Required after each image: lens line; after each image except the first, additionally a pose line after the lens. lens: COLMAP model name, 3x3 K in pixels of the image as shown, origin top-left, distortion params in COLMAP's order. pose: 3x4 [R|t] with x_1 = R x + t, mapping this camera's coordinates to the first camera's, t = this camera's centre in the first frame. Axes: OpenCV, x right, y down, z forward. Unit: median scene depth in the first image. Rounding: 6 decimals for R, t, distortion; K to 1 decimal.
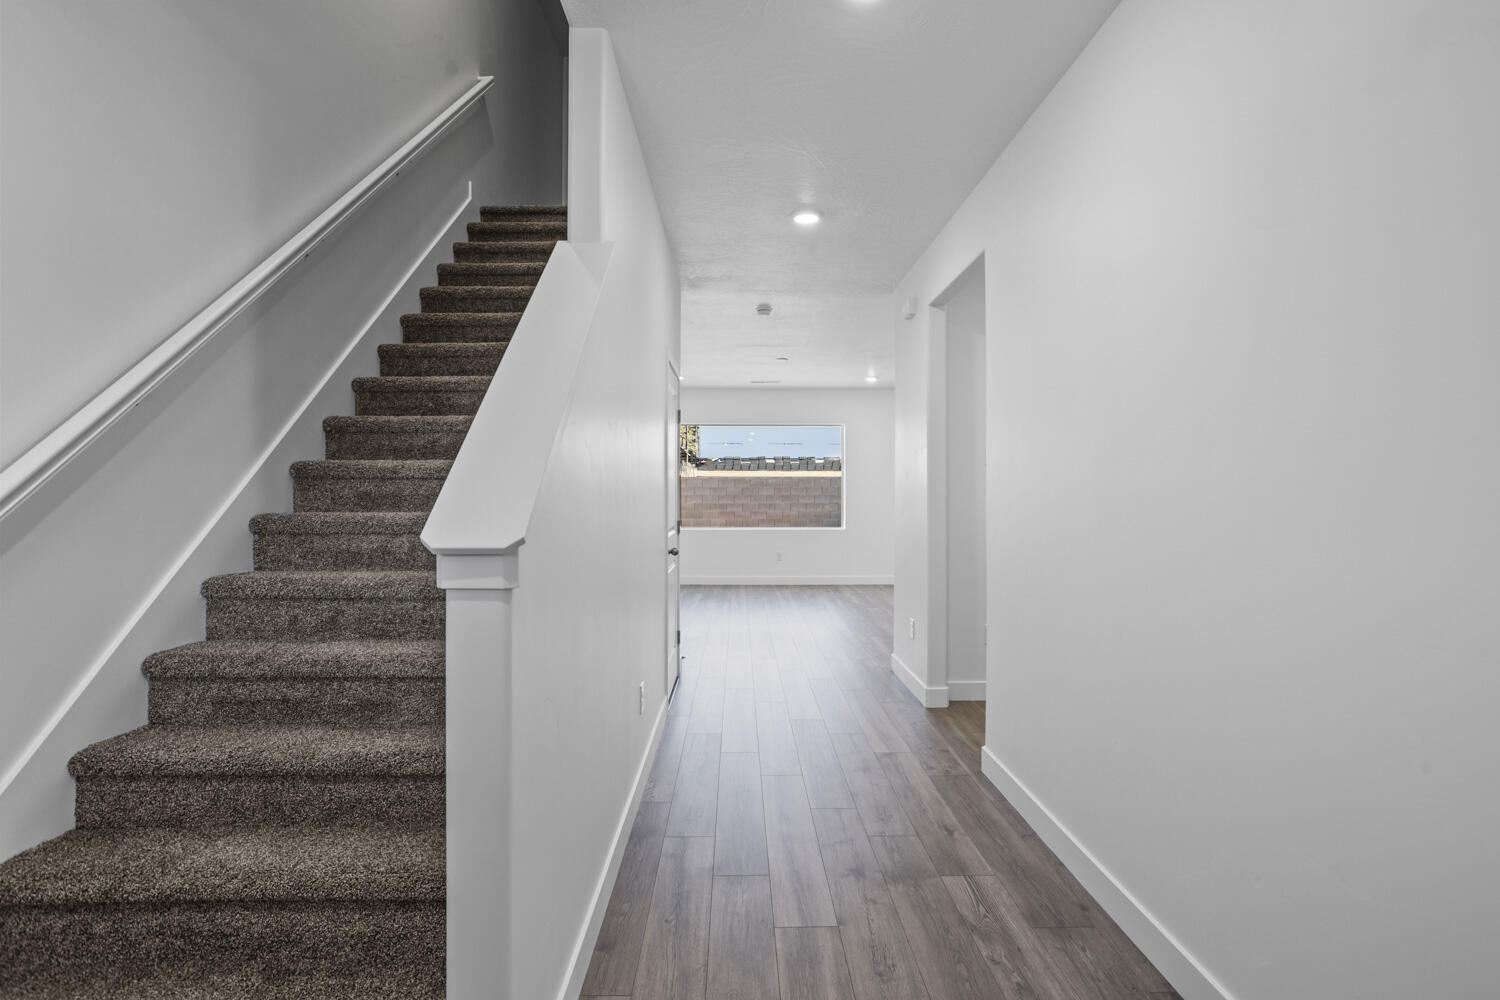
lens RADIAL K [[753.8, 0, 747.4], [0, 753.8, 495.5], [0, 0, 1]] dist [-0.038057, 0.020400]
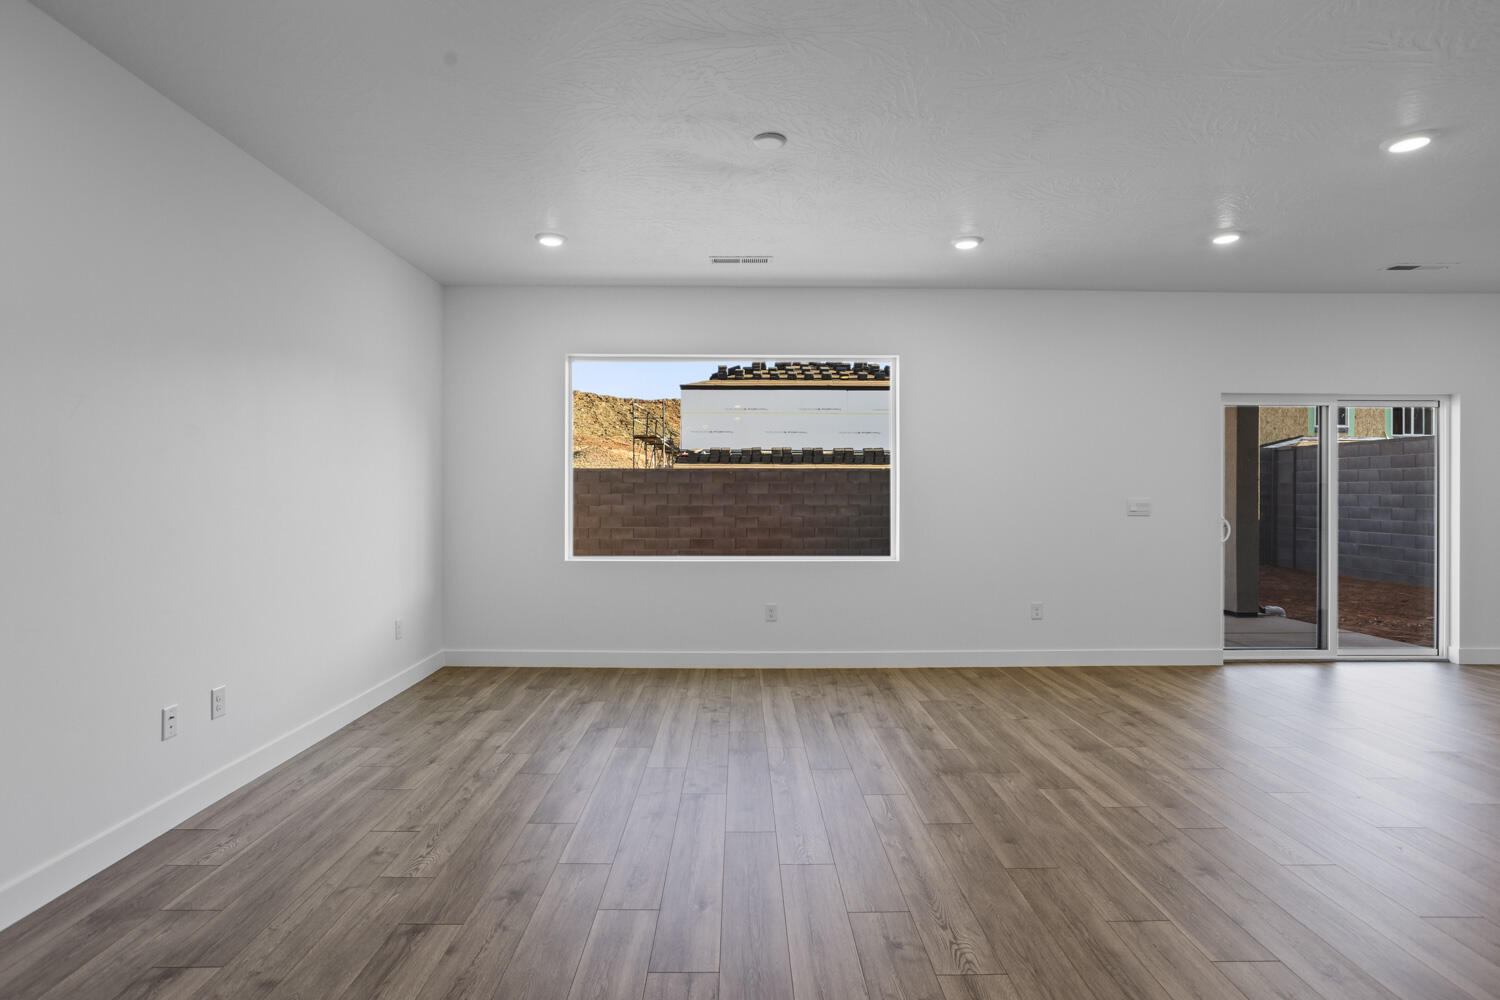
lens RADIAL K [[753.8, 0, 746.2], [0, 753.8, 486.6], [0, 0, 1]] dist [-0.038057, 0.020400]
pose [[0.999996, 0.001411, -0.002263, 0.015822], [-0.001437, 0.999934, -0.011359, 0.000351], [0.002247, 0.011363, 0.999933, 0.288959]]
